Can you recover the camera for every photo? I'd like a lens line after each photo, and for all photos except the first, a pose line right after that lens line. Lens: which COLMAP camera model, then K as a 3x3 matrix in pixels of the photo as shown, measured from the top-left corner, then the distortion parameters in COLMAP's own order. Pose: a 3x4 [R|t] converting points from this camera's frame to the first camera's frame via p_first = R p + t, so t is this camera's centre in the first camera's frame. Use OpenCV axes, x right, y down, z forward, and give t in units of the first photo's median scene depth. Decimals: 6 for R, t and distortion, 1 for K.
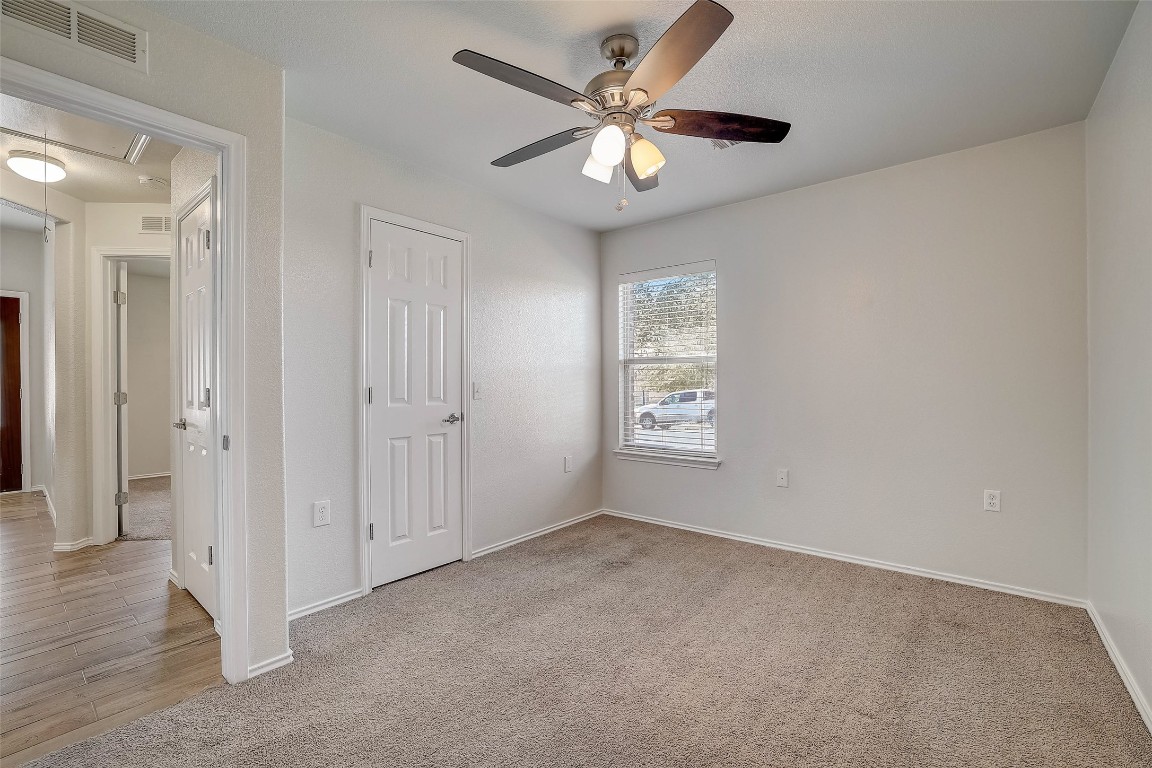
lens RADIAL K [[494.6, 0, 579.0], [0, 494.6, 385.2], [0, 0, 1]] dist [-0.049343, 0.017572]
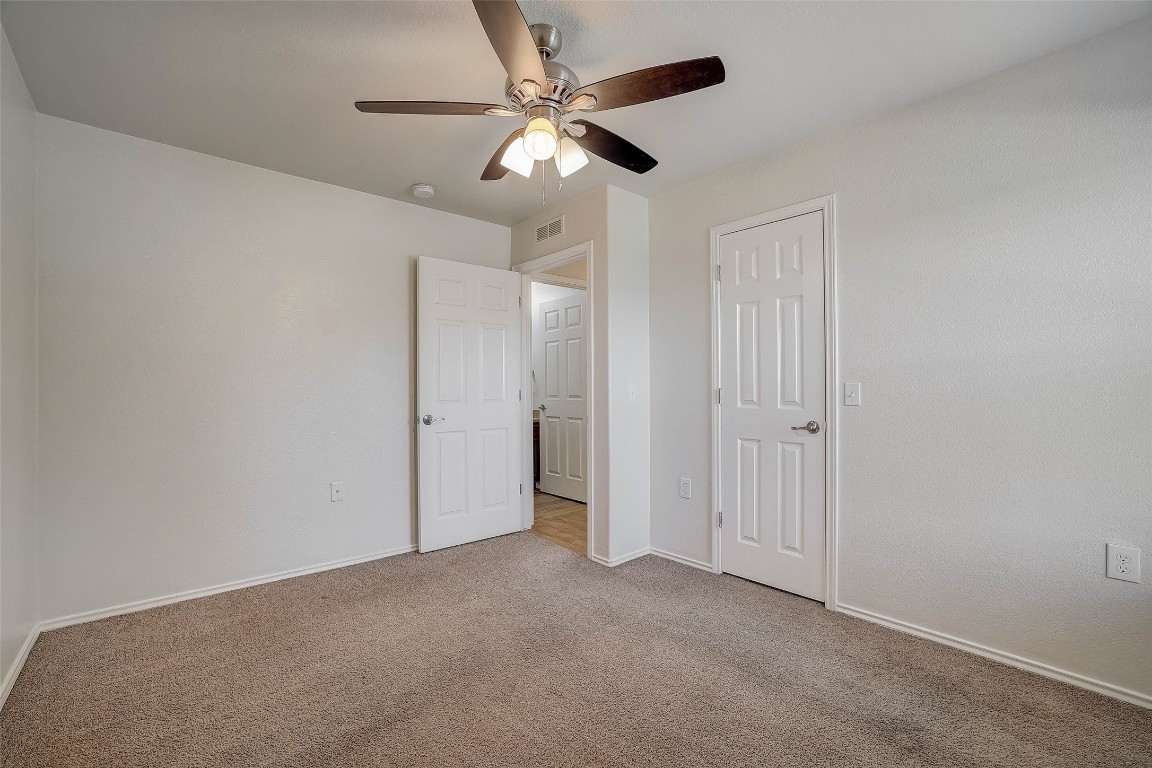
lens RADIAL K [[494.6, 0, 579.0], [0, 494.6, 385.2], [0, 0, 1]] dist [-0.049343, 0.017572]
pose [[-0.159579, 0.005246, -0.987171, 0.681135], [0.006049, 0.999972, 0.004336, -0.010131], [0.987167, -0.005279, -0.159606, 0.816814]]
